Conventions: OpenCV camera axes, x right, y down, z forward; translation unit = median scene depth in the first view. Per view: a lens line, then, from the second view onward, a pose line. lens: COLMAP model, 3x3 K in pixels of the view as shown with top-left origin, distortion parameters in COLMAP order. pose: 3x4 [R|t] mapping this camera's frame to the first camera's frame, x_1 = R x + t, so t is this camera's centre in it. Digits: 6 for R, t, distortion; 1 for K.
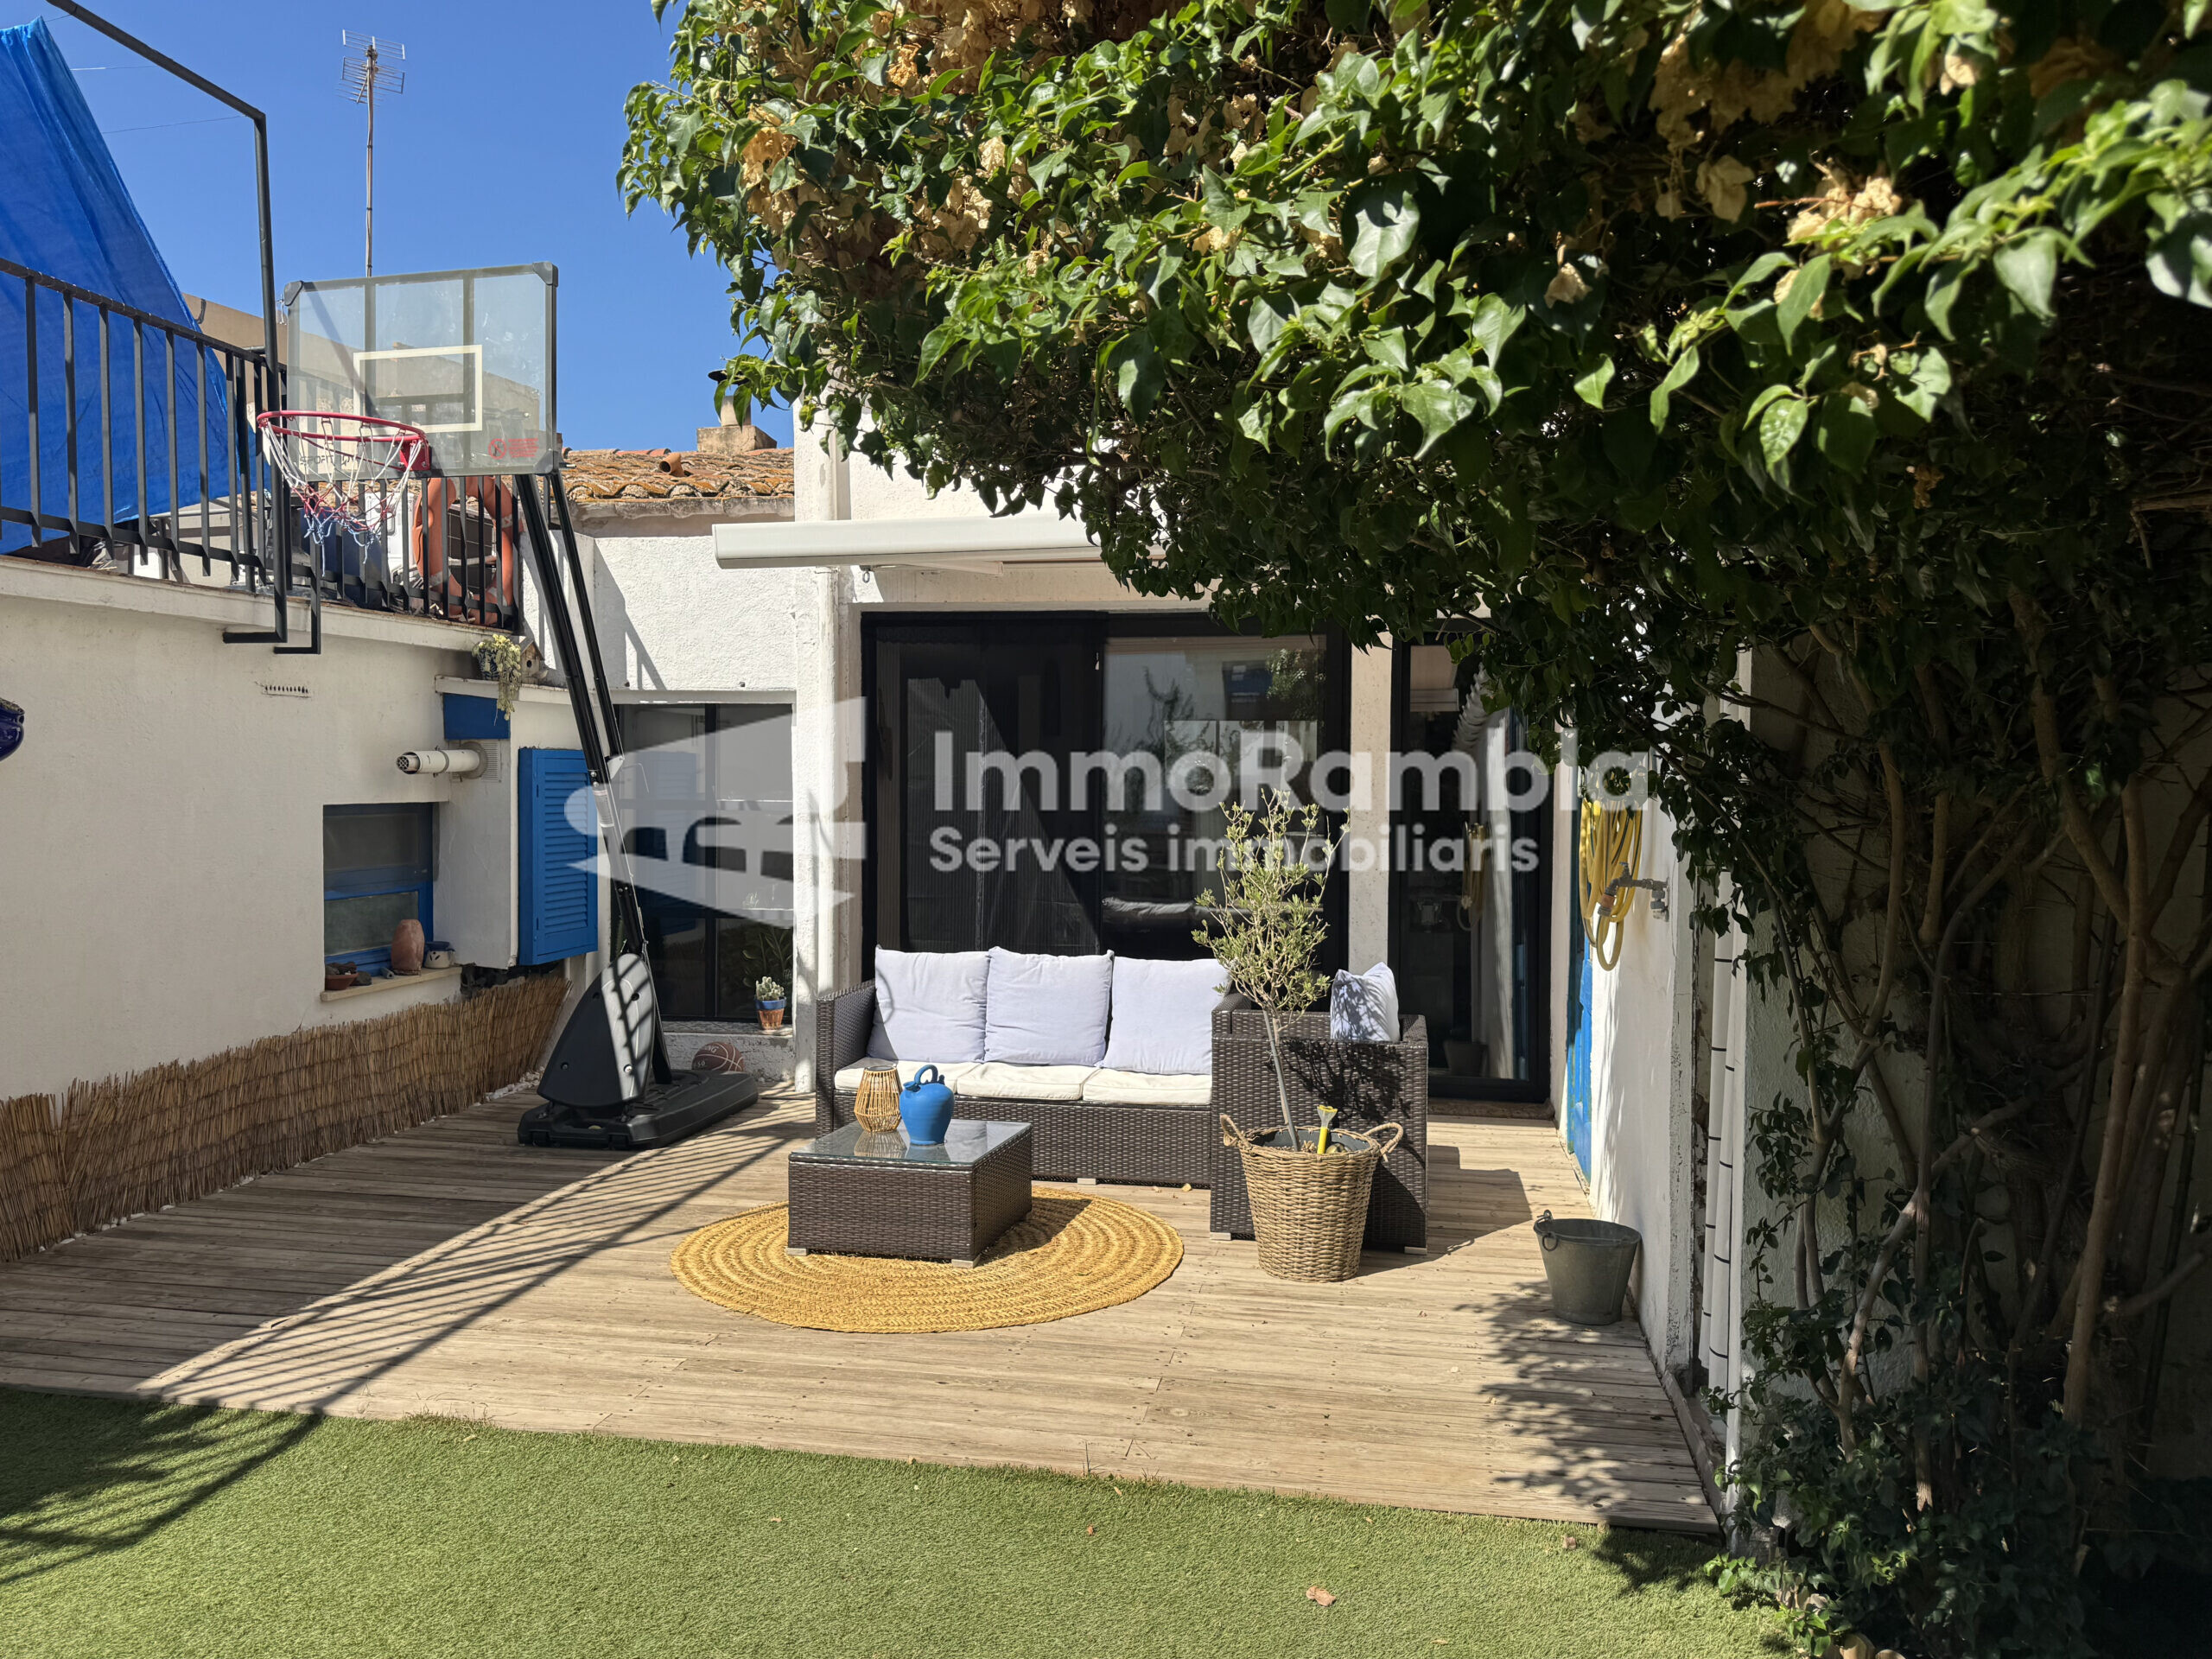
lens RADIAL K [[1594.7, 0, 1114.9], [0, 1594.7, 834.8], [0, 0, 1]] dist [0.048092, -0.062144]
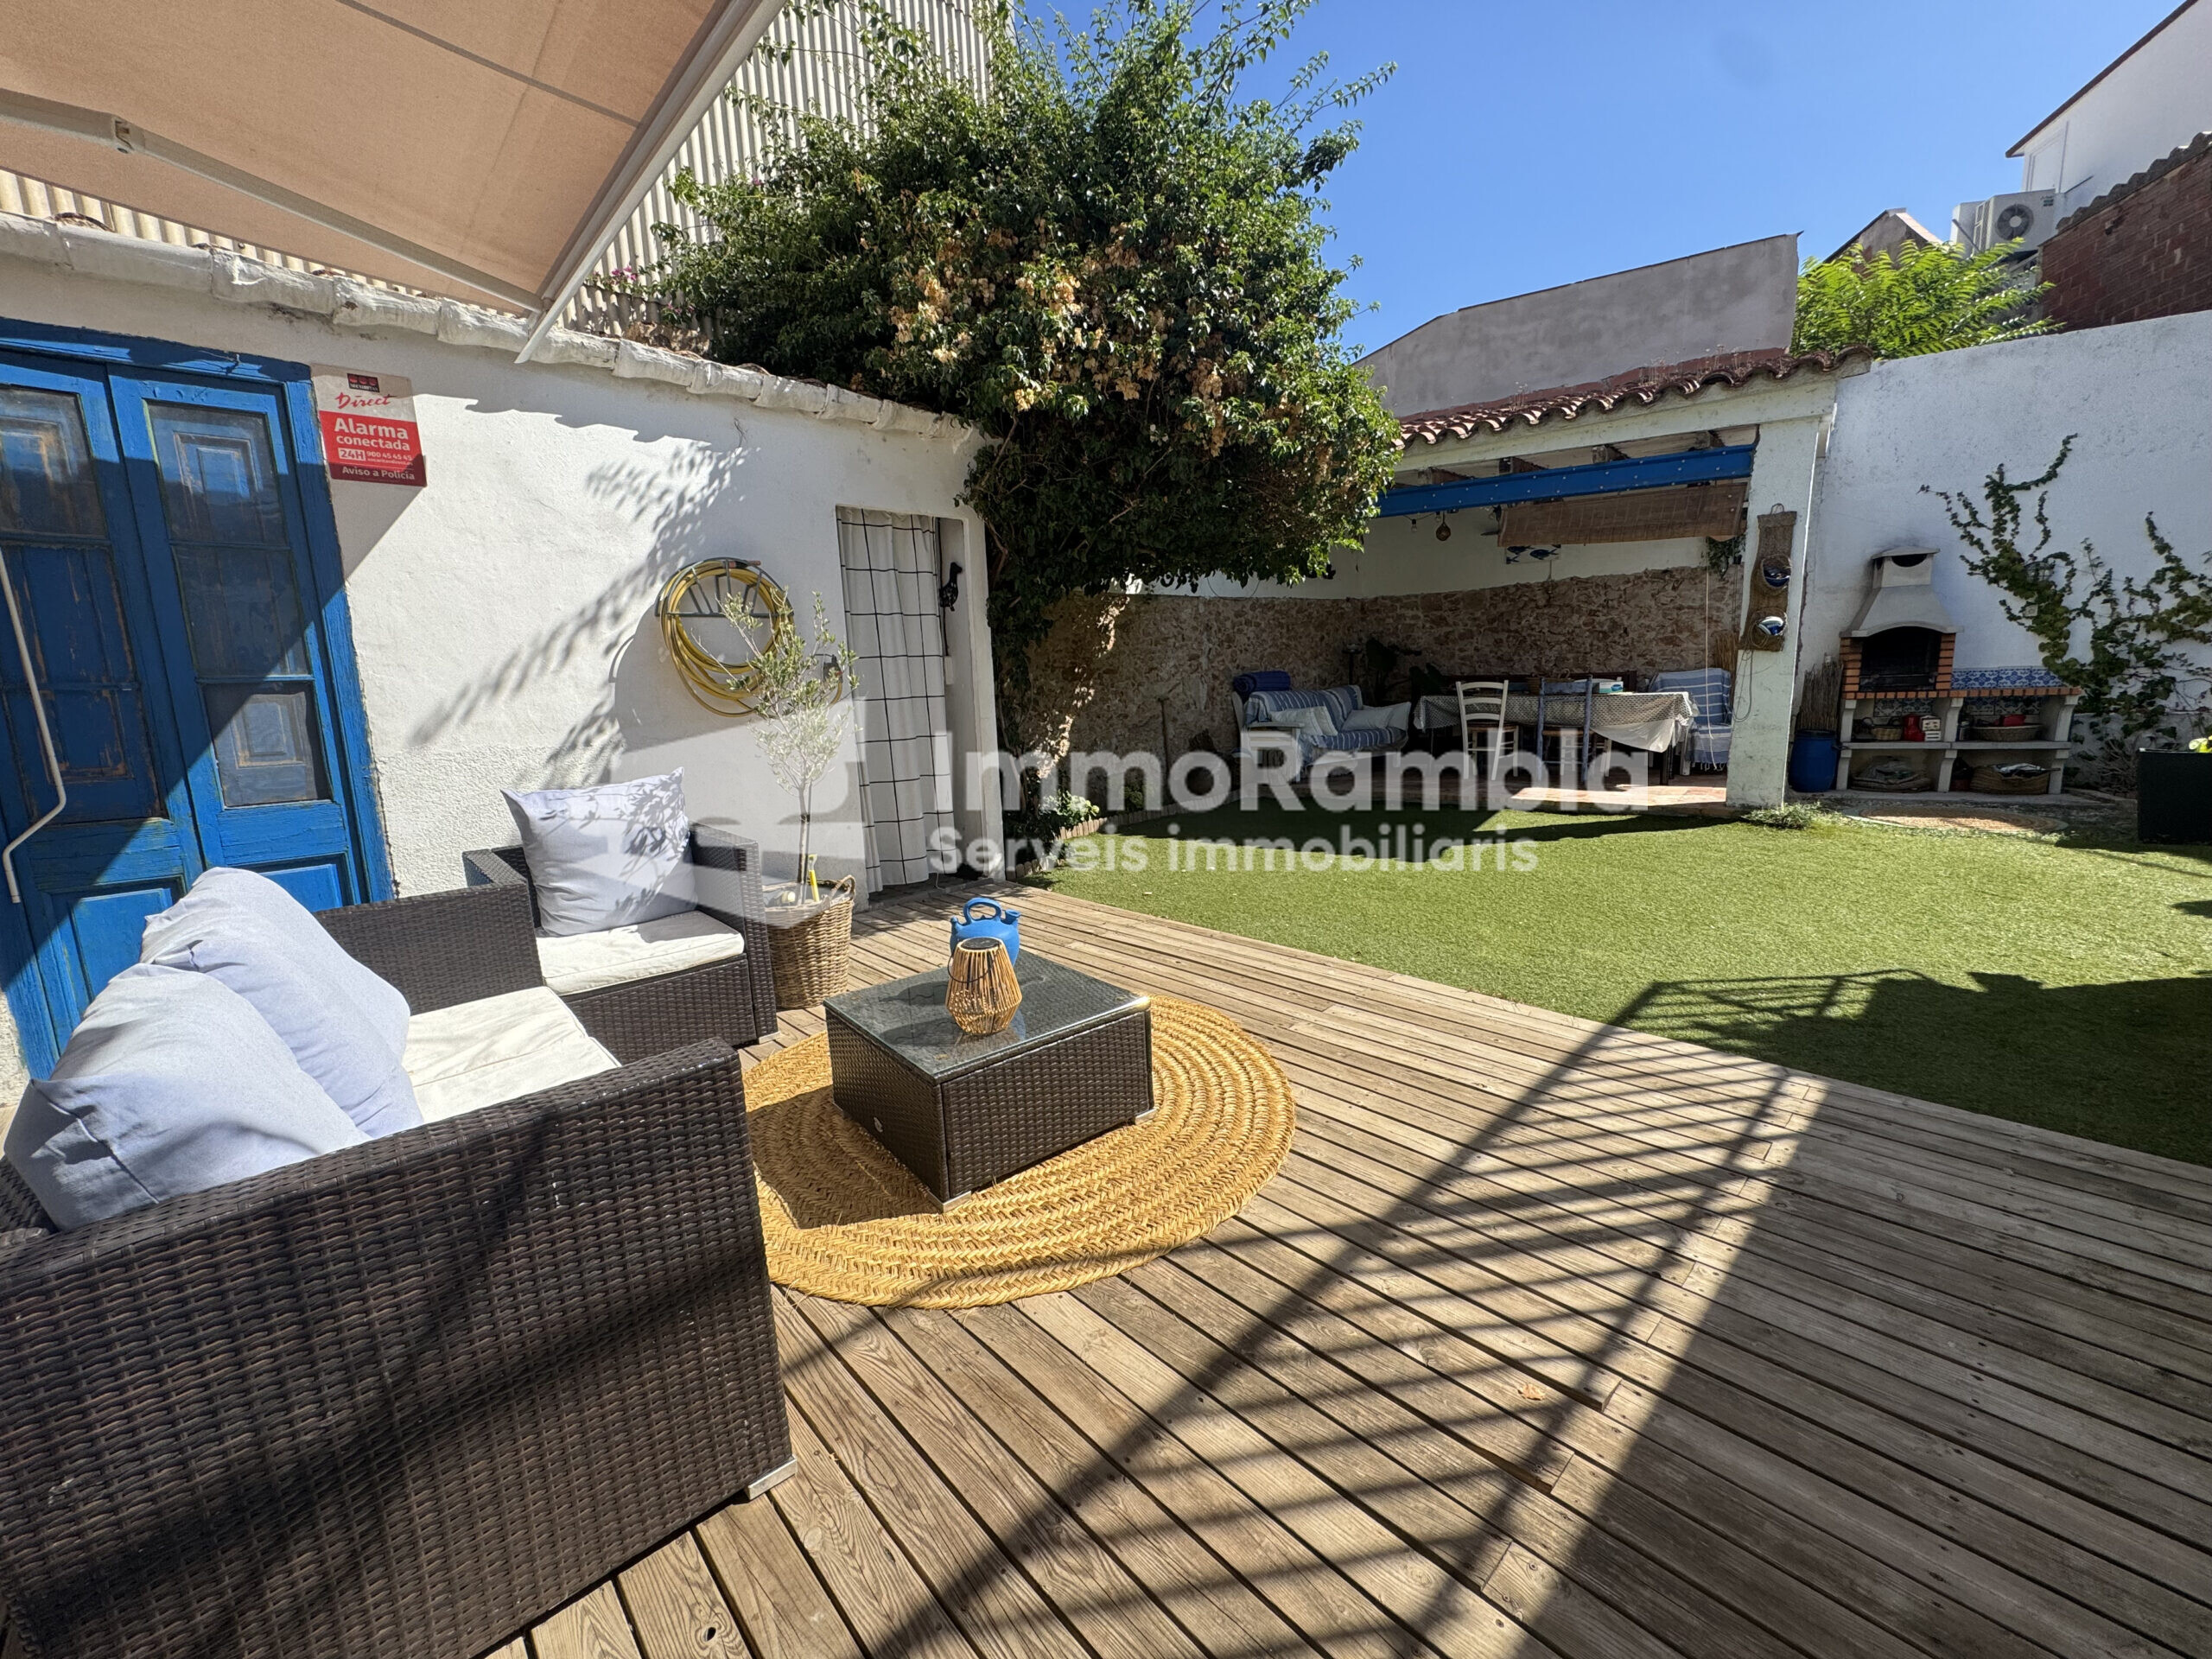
lens RADIAL K [[884.7, 0, 1092.9], [0, 884.7, 827.7], [0, 0, 1]] dist [-0.004546, 0.001092]
pose [[-0.792049, -0.072174, 0.606175, -0.496543], [0.054740, 0.980589, 0.188279, 0.036136], [-0.607998, 0.182308, -0.772724, 1.501423]]
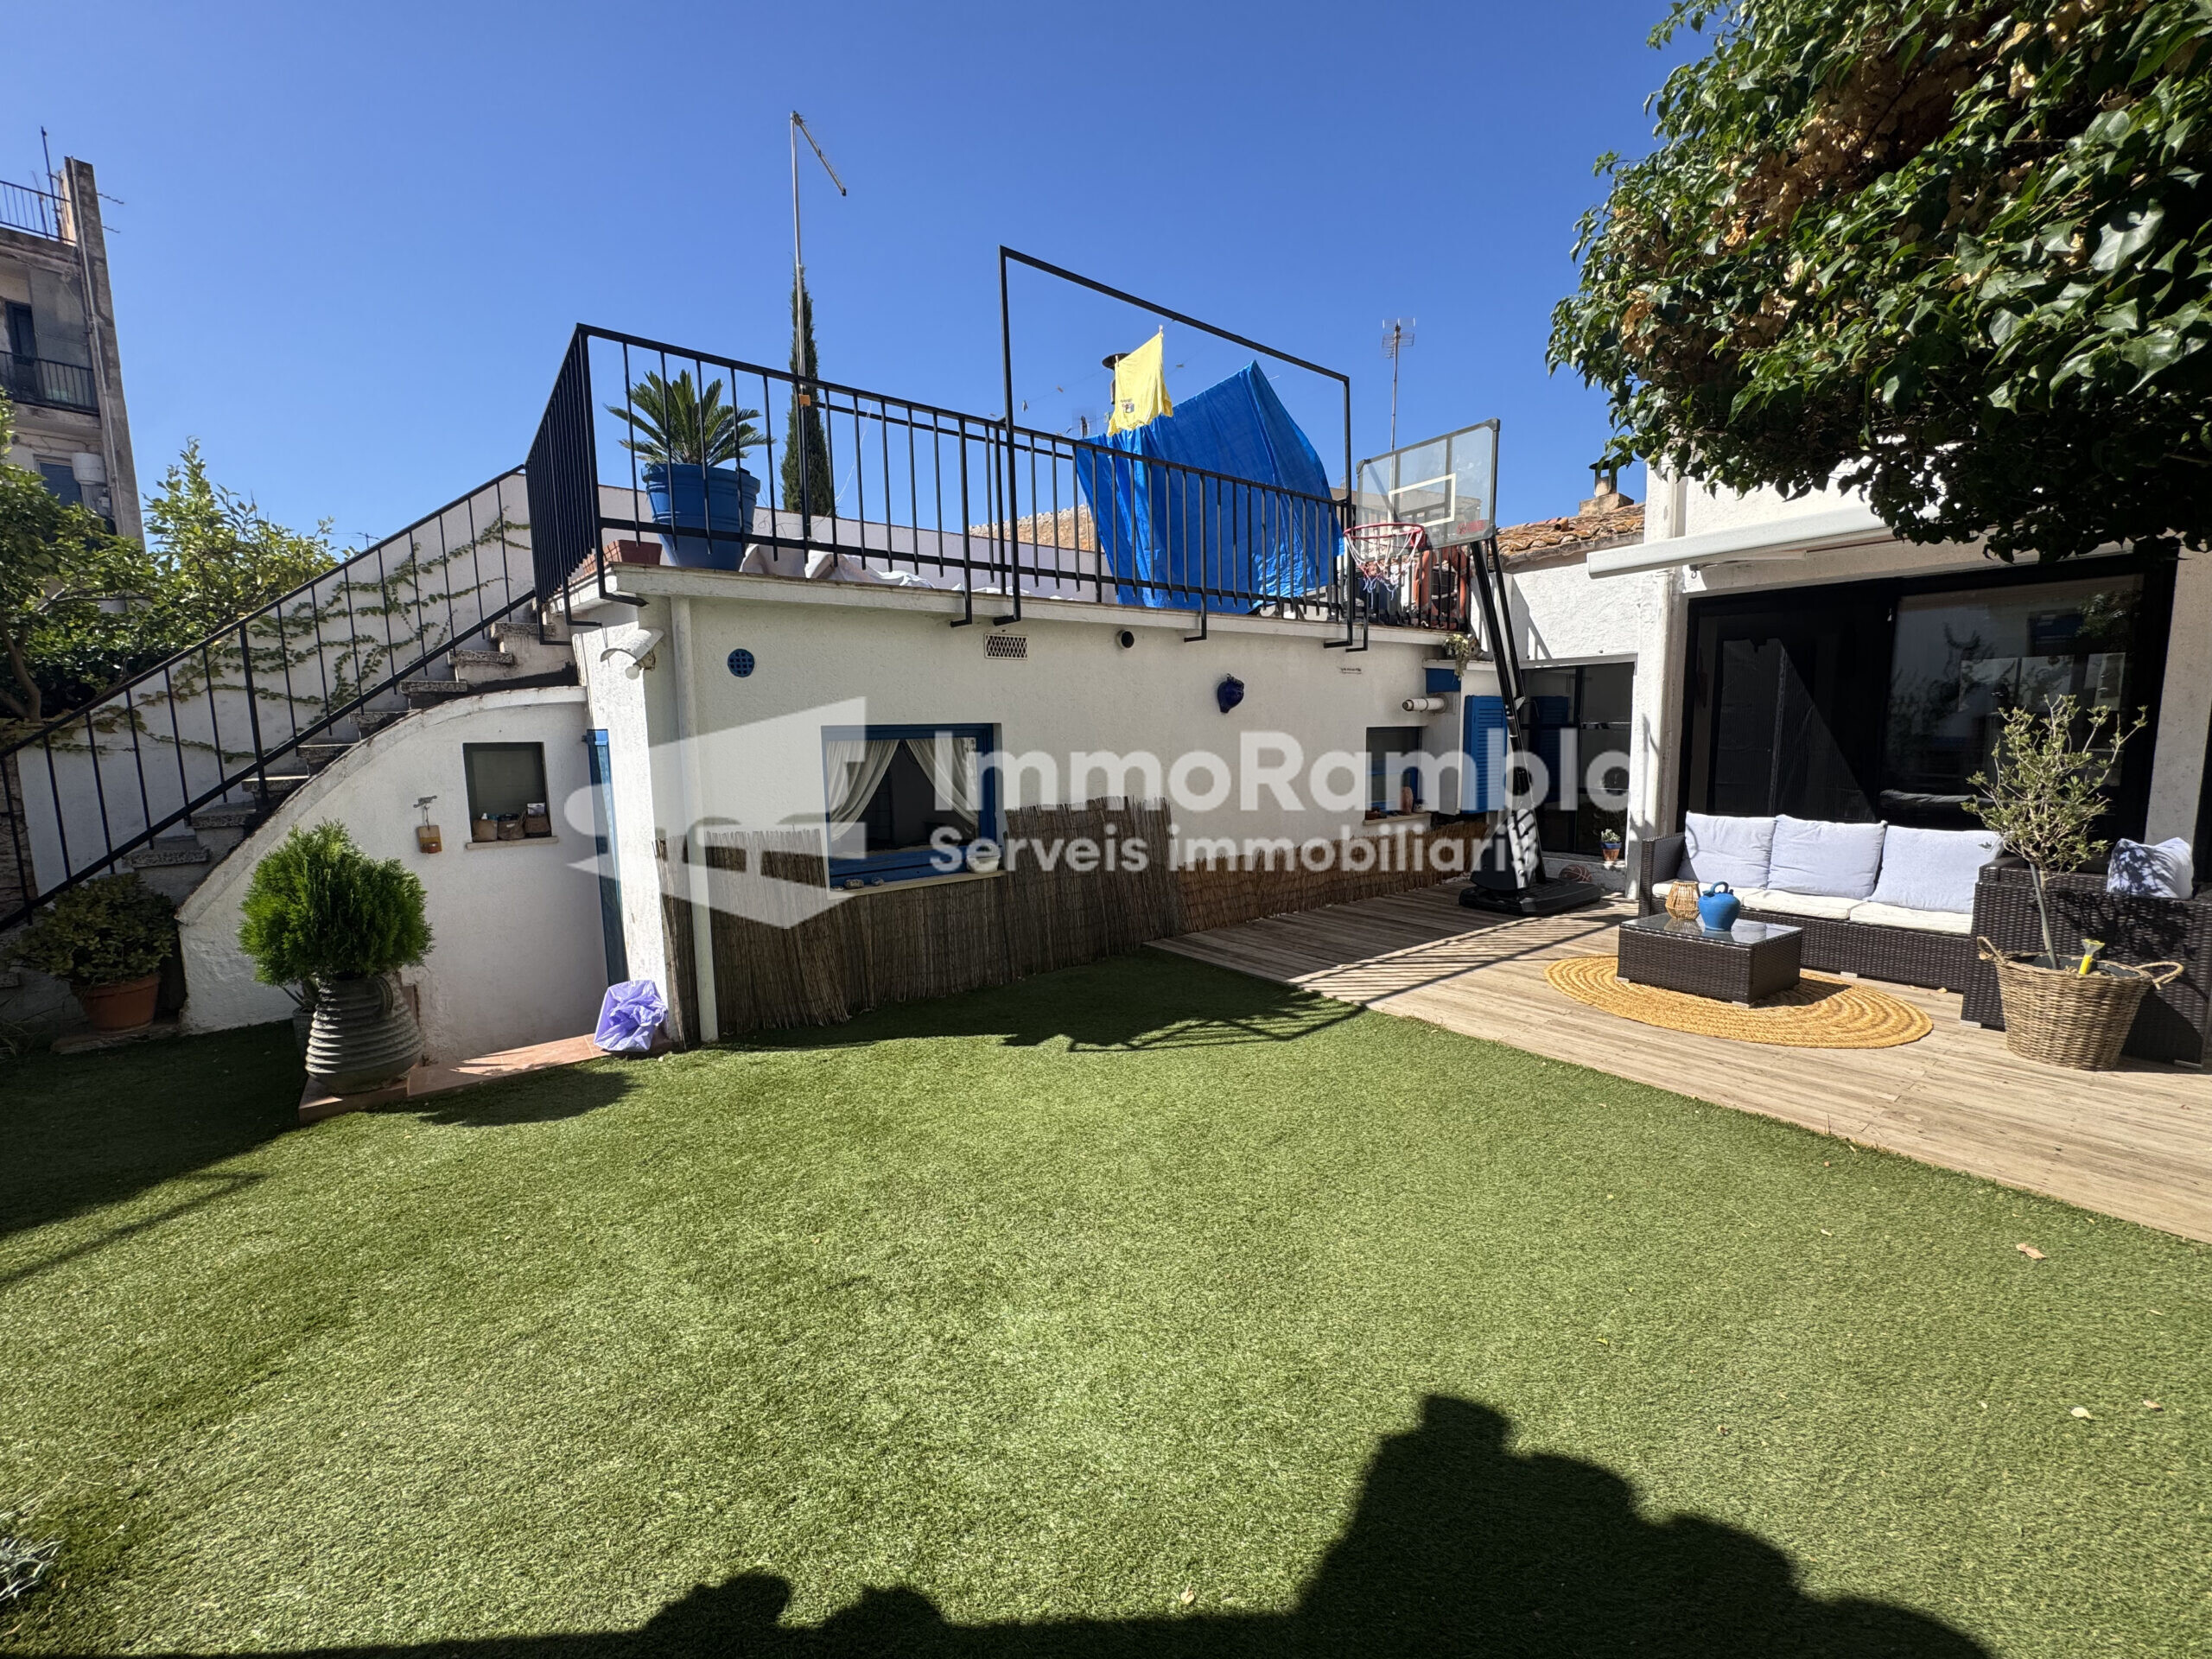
lens RADIAL K [[884.7, 0, 1100.9], [0, 884.7, 828.9], [0, 0, 1]] dist [-0.004546, 0.001092]
pose [[0.739354, 0.058406, -0.670779, 0.013476], [-0.002613, 0.996472, 0.083884, 0.025579], [0.673312, -0.060267, 0.736898, -0.064260]]
